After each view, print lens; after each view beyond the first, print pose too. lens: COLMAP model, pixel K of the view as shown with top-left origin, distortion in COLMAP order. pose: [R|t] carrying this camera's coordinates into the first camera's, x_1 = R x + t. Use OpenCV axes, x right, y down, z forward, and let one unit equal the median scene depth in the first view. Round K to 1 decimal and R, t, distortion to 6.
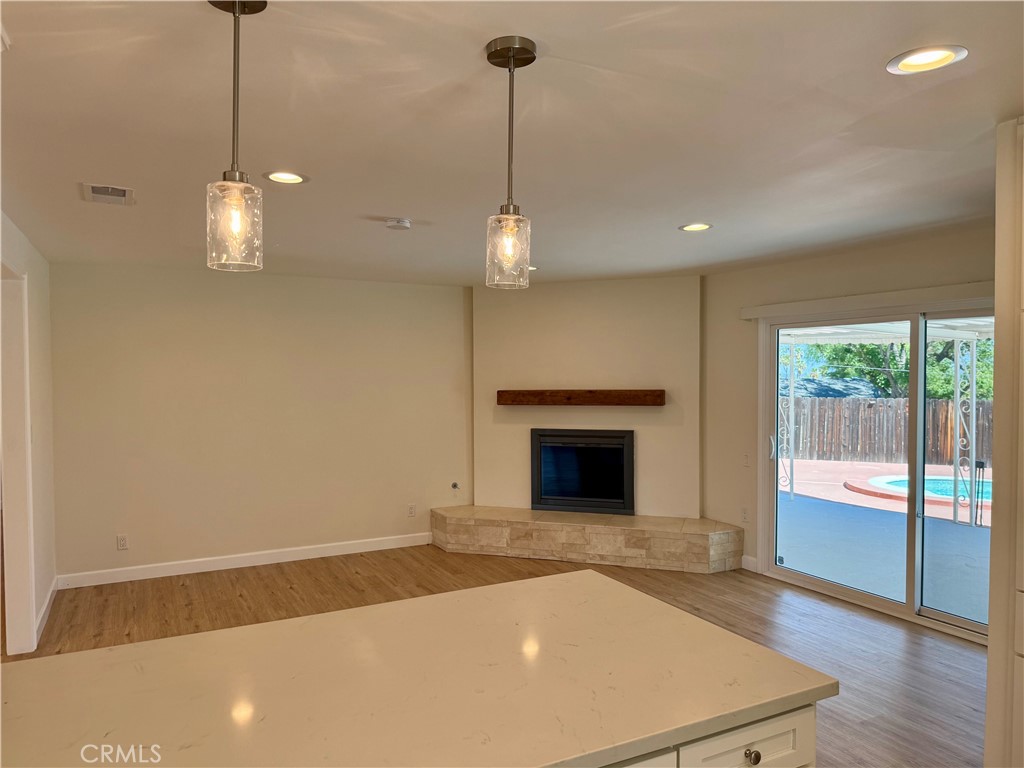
lens RADIAL K [[711.1, 0, 512.0], [0, 711.1, 384.0], [0, 0, 1]] dist [0.105624, -0.154523]
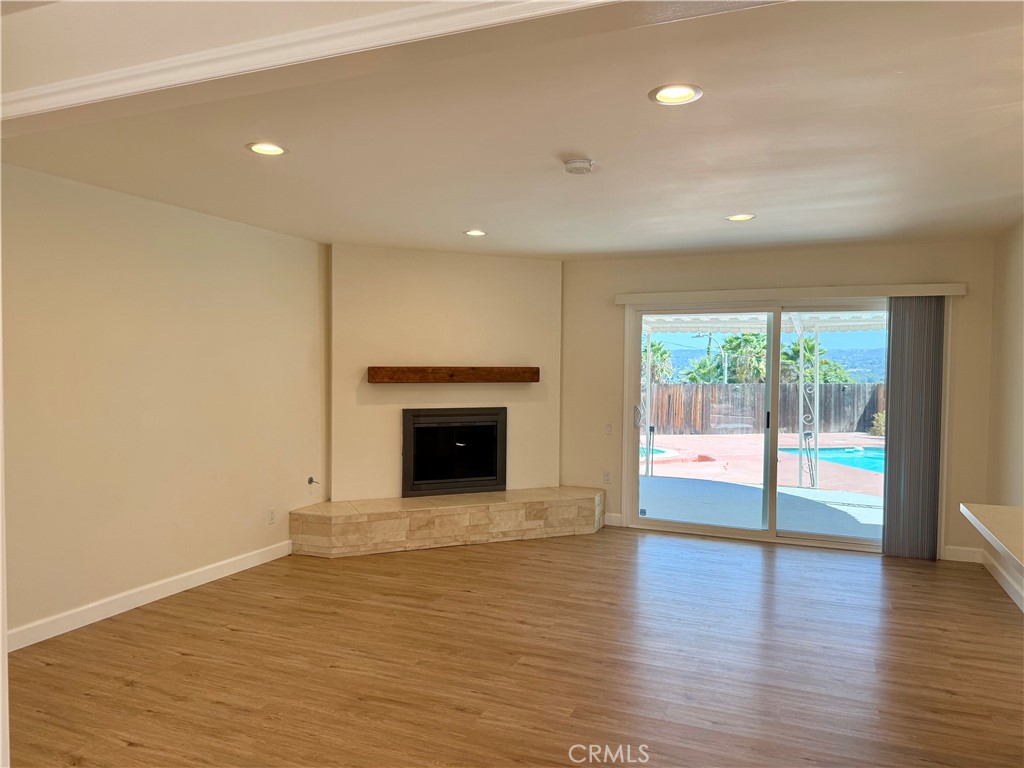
lens RADIAL K [[711.1, 0, 512.0], [0, 711.1, 384.0], [0, 0, 1]] dist [0.105624, -0.154523]
pose [[0.760628, -0.004925, 0.649169, -0.487715], [-0.002634, 0.999940, 0.010672, 0.021699], [-0.649182, -0.009827, 0.760569, 0.229544]]
